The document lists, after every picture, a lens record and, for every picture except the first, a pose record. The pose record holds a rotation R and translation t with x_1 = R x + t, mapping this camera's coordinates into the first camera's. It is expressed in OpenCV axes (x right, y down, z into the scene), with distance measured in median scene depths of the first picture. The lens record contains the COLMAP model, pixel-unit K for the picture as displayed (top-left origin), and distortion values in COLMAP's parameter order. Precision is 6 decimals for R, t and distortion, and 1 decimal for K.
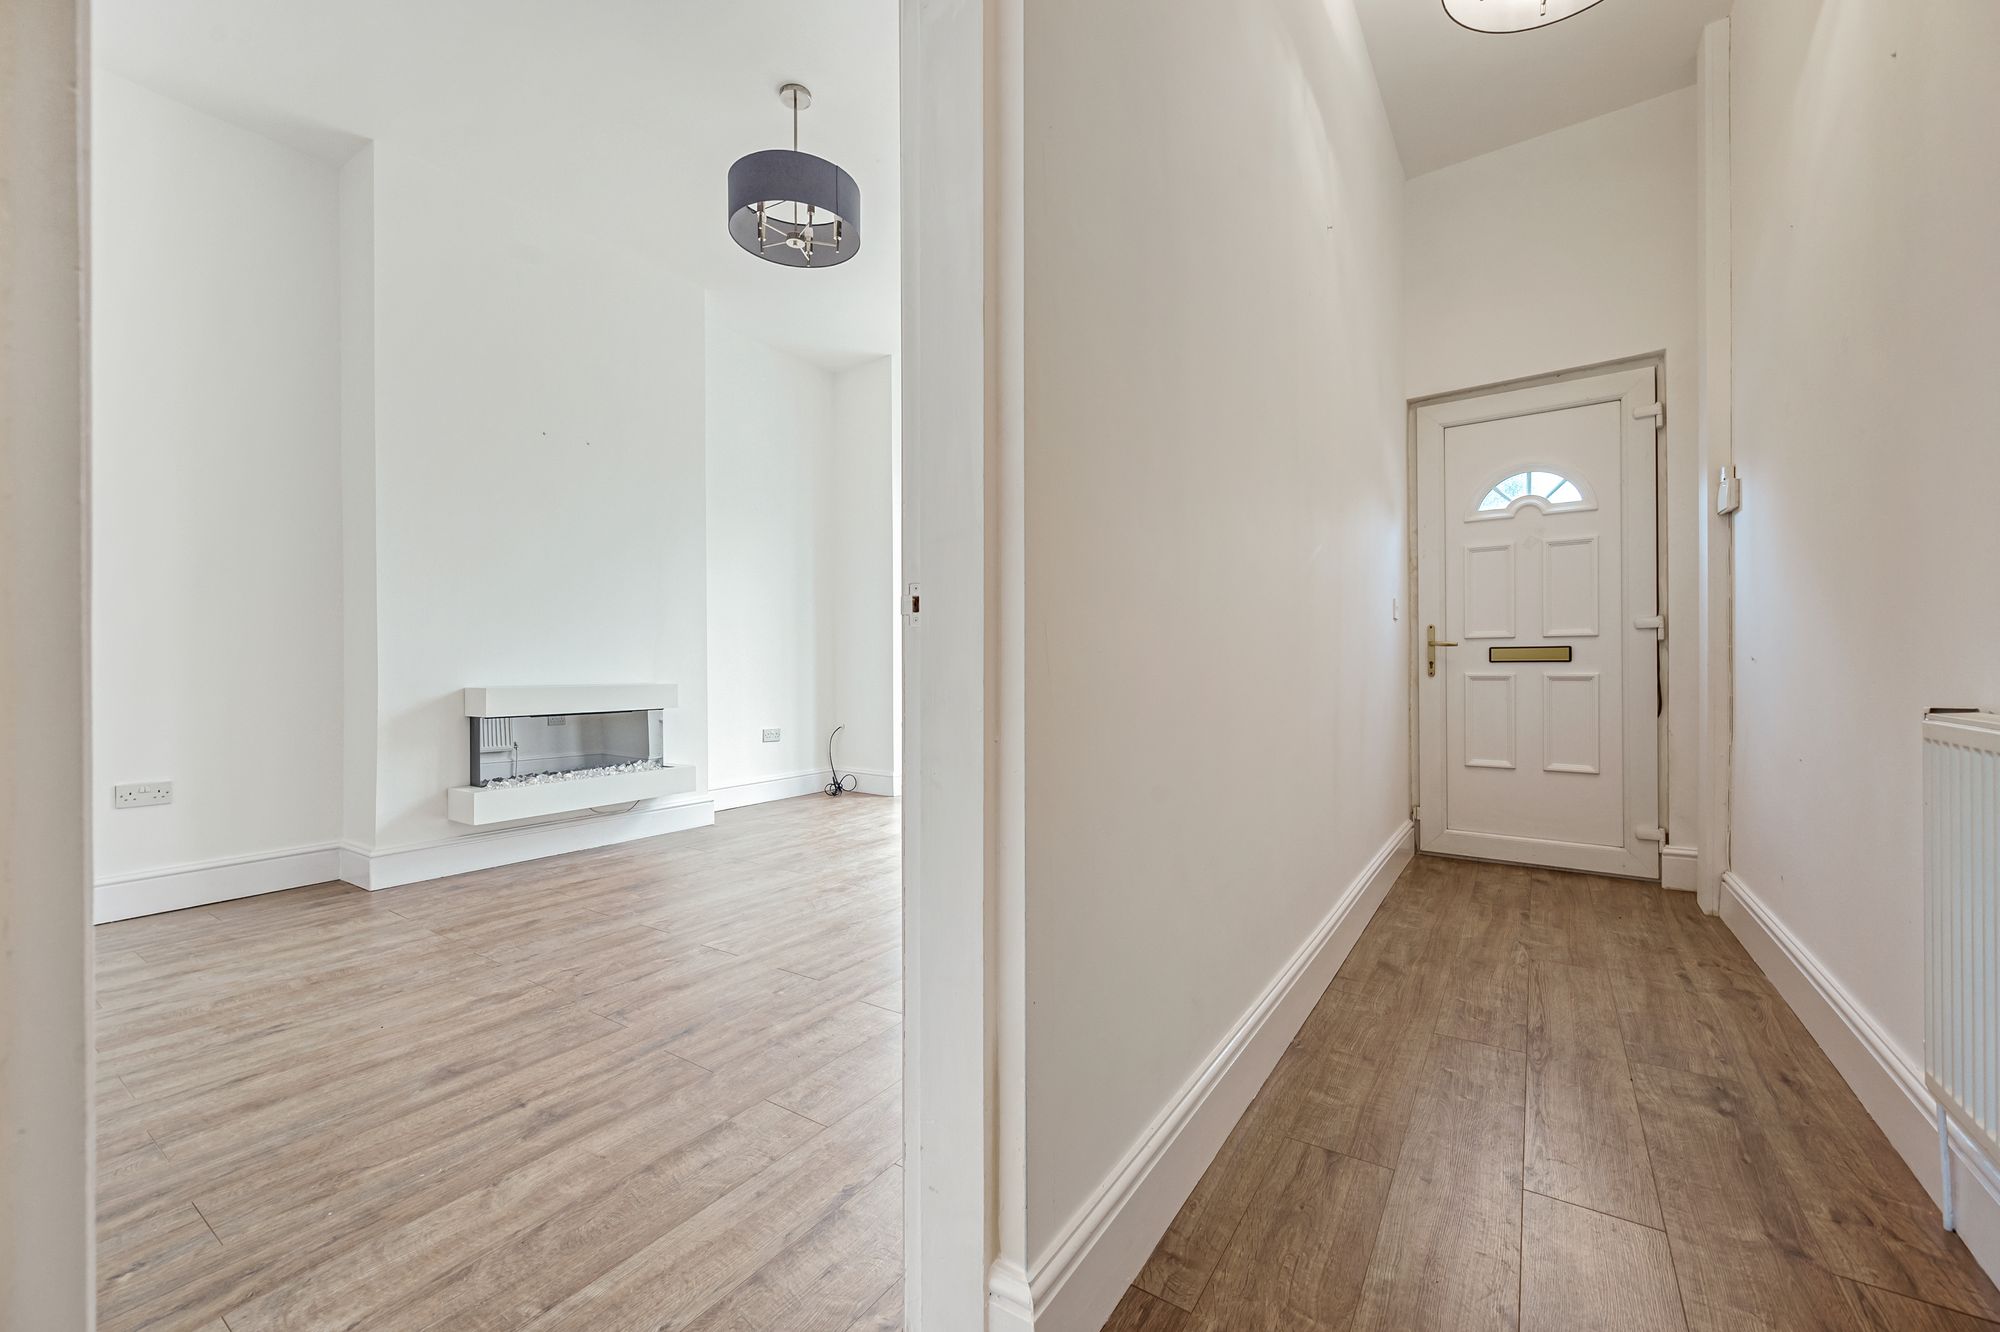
lens RADIAL K [[792.9, 0, 996.9], [0, 792.9, 659.4], [0, 0, 1]] dist [0.001560, 0.000085]
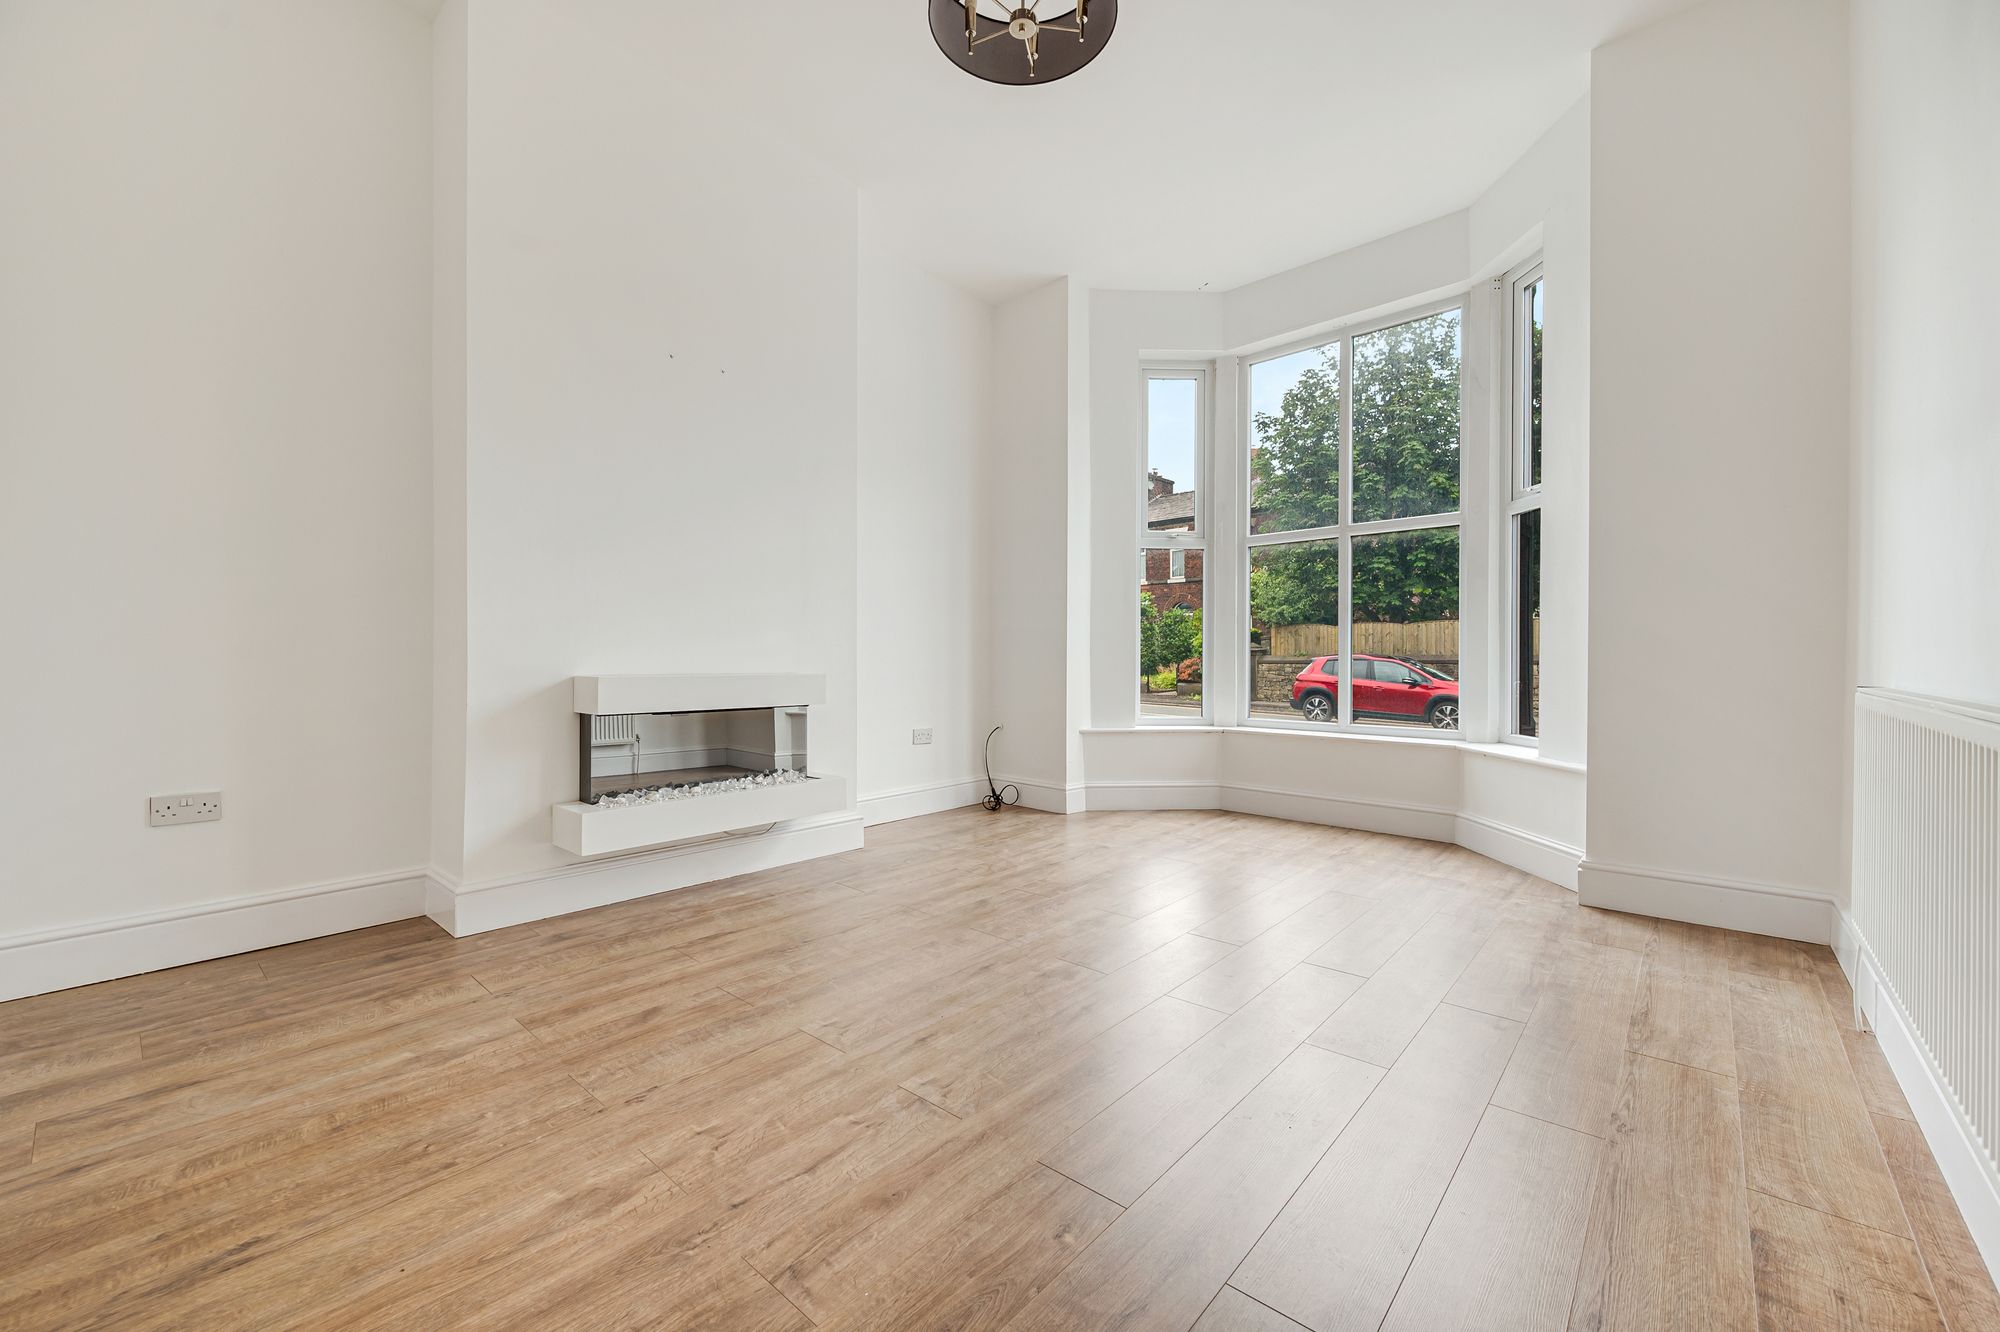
lens RADIAL K [[792.9, 0, 996.9], [0, 792.9, 659.4], [0, 0, 1]] dist [0.001560, 0.000085]
pose [[0.992223, 0.012176, -0.123875, -0.207459], [-0.010803, 0.999873, 0.011750, 0.006467], [0.124002, -0.010320, 0.992228, 0.359317]]
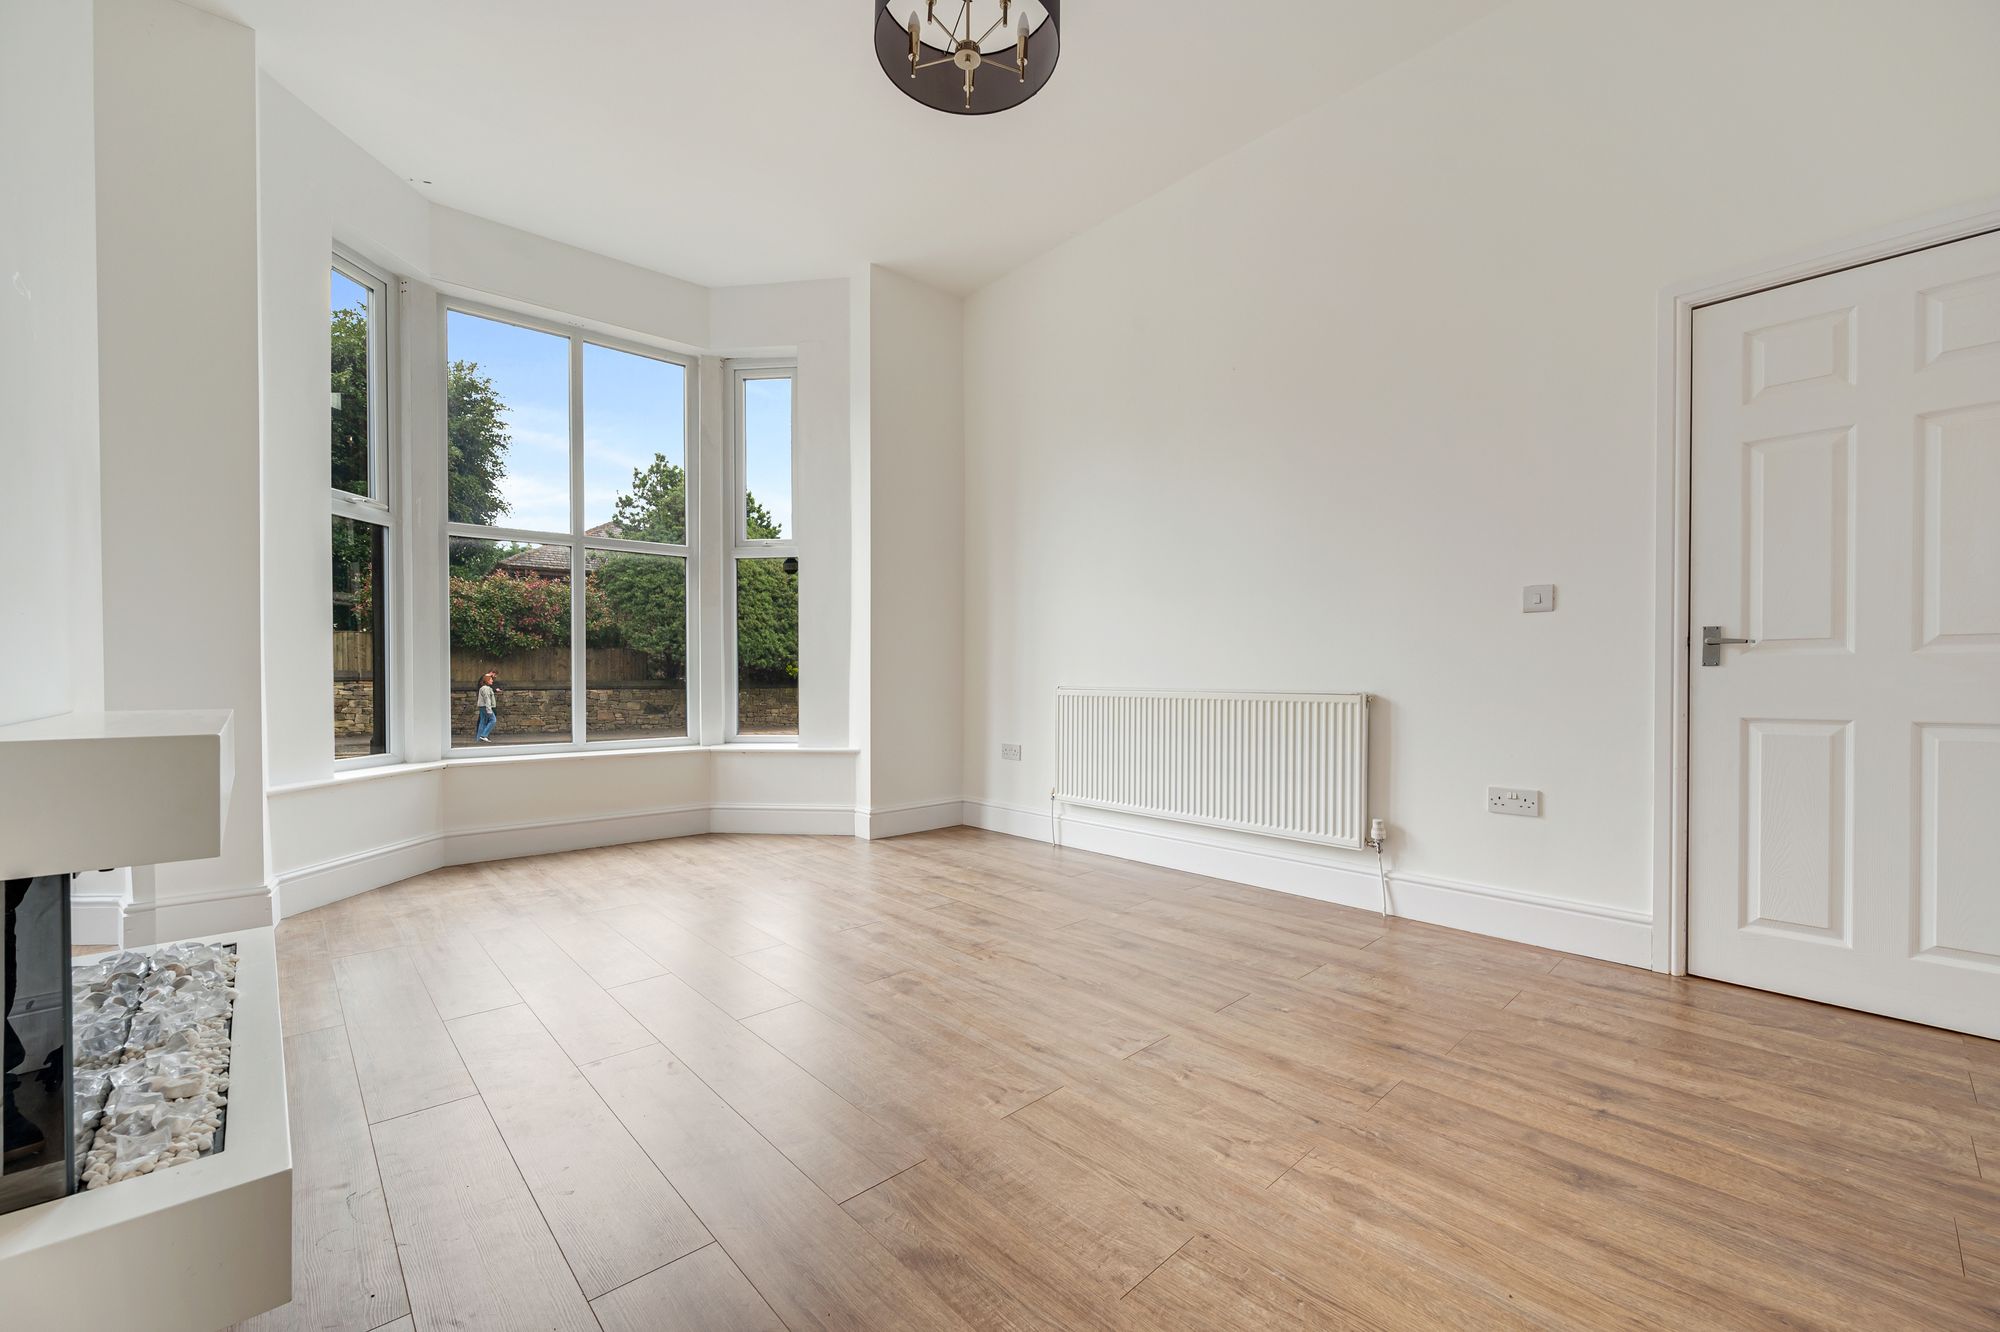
lens RADIAL K [[793.8, 0, 993.2], [0, 793.8, 687.2], [0, 0, 1]] dist [-0.000582, 0.000074]
pose [[0.231408, -0.004461, 0.972847, -1.037285], [-0.009426, 0.999932, 0.006828, 0.022873], [-0.972811, -0.010750, 0.231350, 0.909233]]
